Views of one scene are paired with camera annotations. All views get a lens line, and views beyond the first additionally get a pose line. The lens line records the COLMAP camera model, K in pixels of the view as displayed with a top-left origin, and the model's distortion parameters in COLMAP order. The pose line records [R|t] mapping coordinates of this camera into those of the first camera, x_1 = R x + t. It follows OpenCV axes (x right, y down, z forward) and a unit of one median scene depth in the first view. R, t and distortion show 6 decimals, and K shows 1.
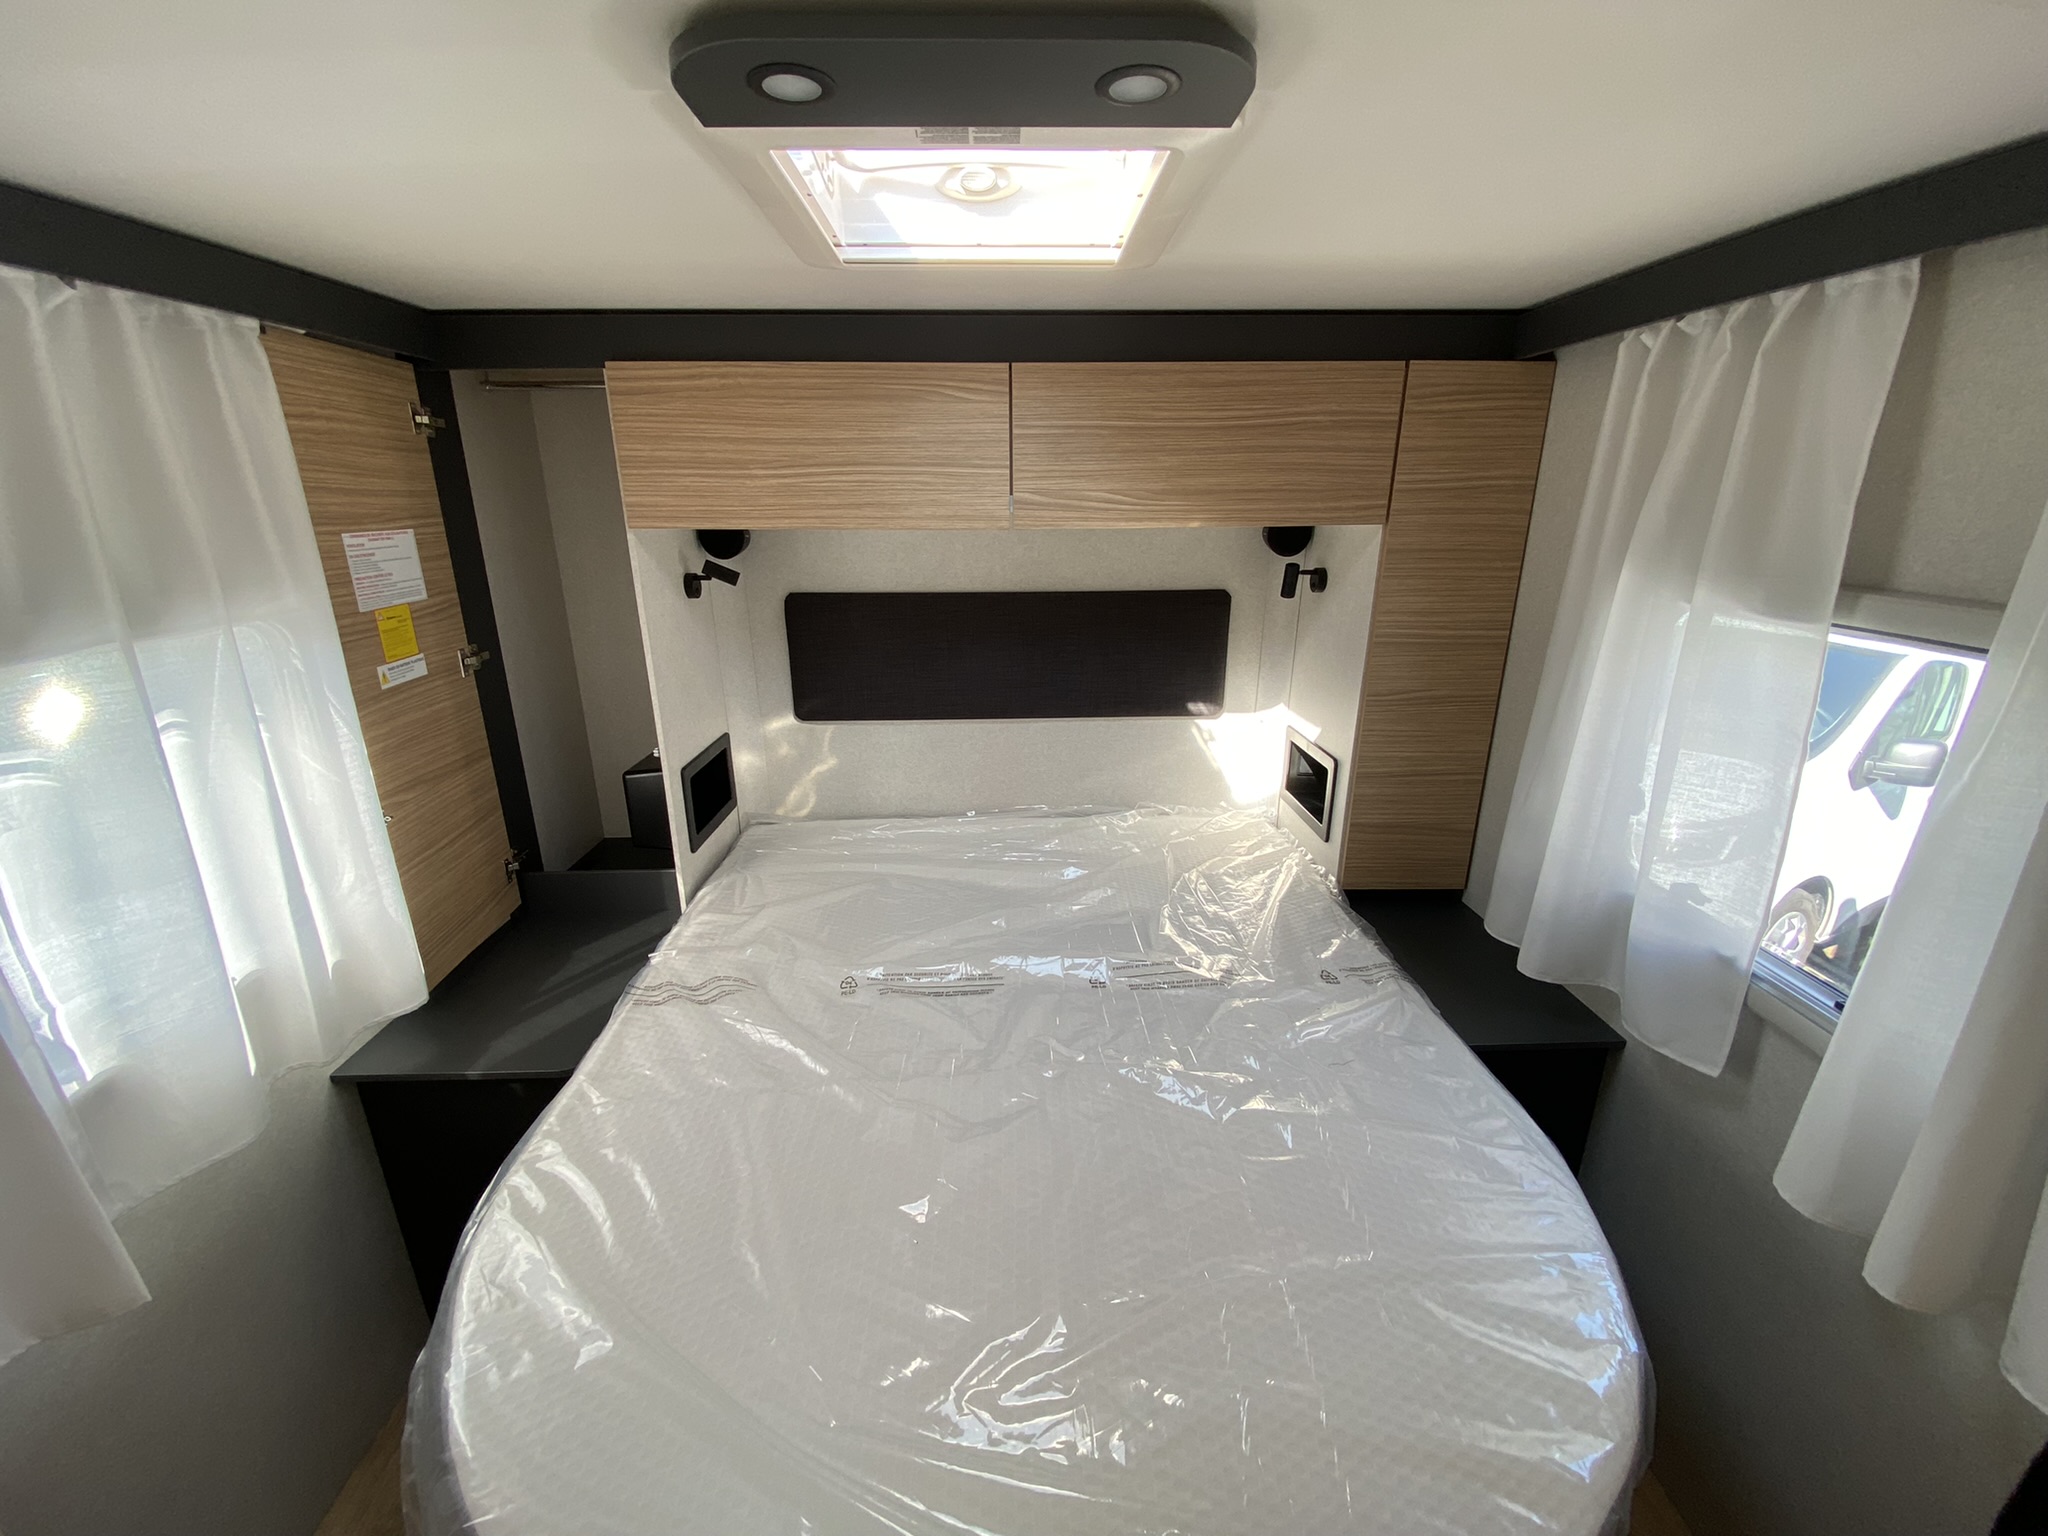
lens RADIAL K [[831.5, 0, 1023.5], [0, 831.5, 770.0], [0, 0, 1]] dist [-0.025107, -0.000108]
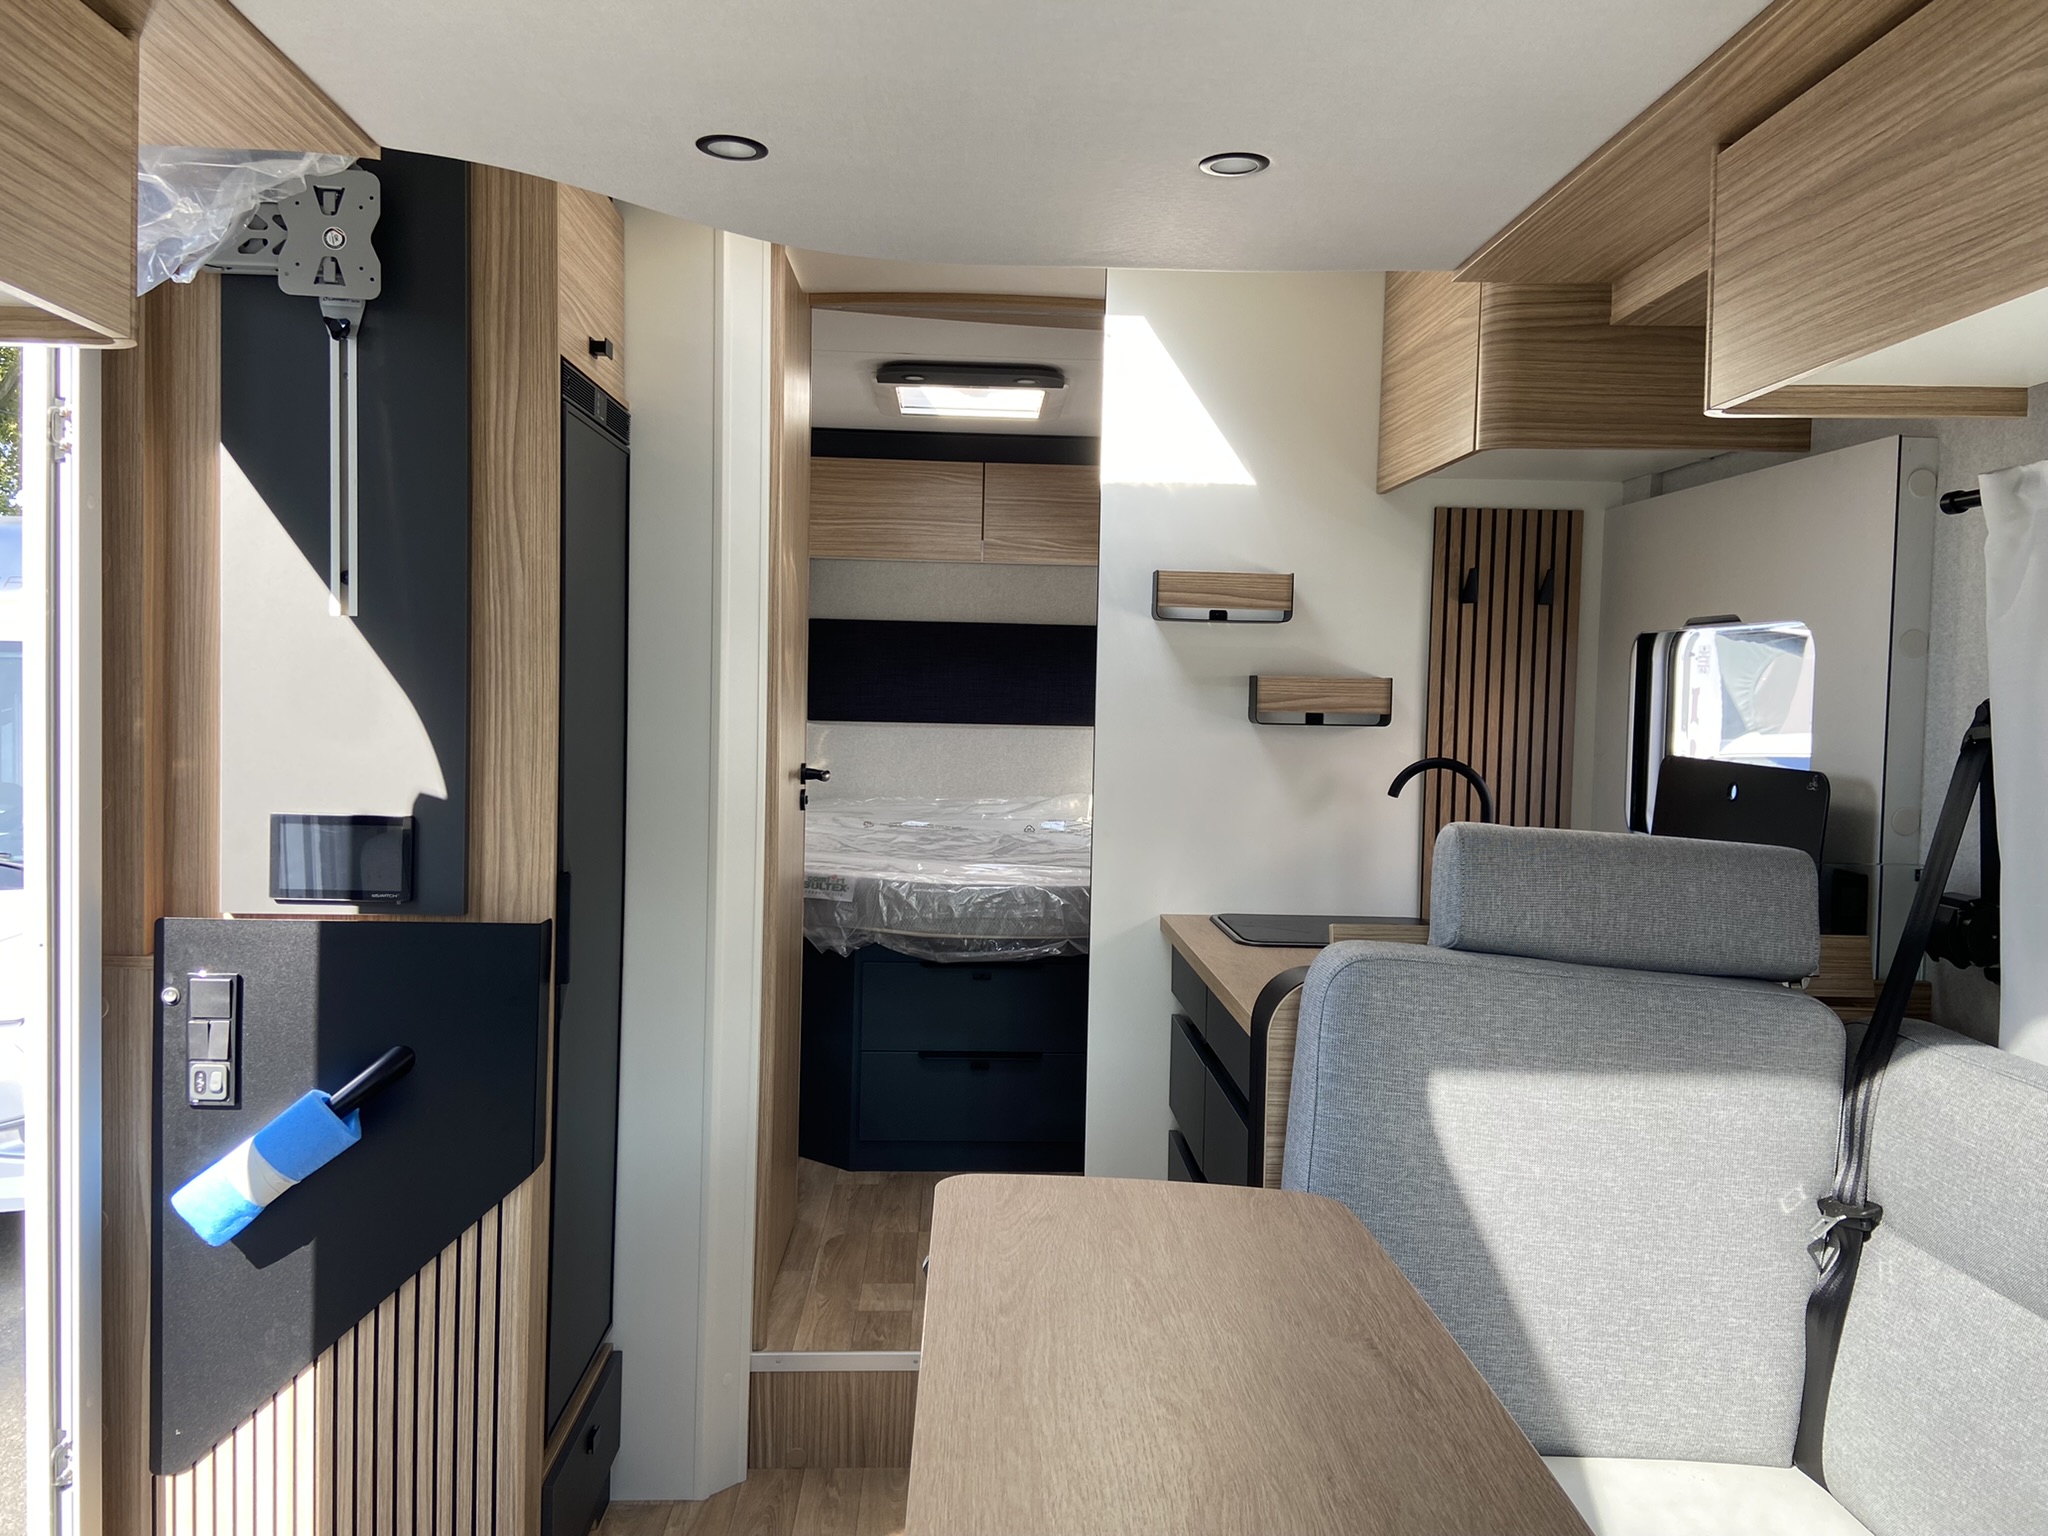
lens RADIAL K [[1553.5, 0, 1026.8], [0, 1553.5, 756.2], [0, 0, 1]] dist [0.032532, -0.032230]
pose [[0.999647, 0.019817, 0.017699, 0.024784], [-0.014603, 0.966271, -0.257112, 0.825602], [-0.022198, 0.256763, 0.966219, -1.750923]]
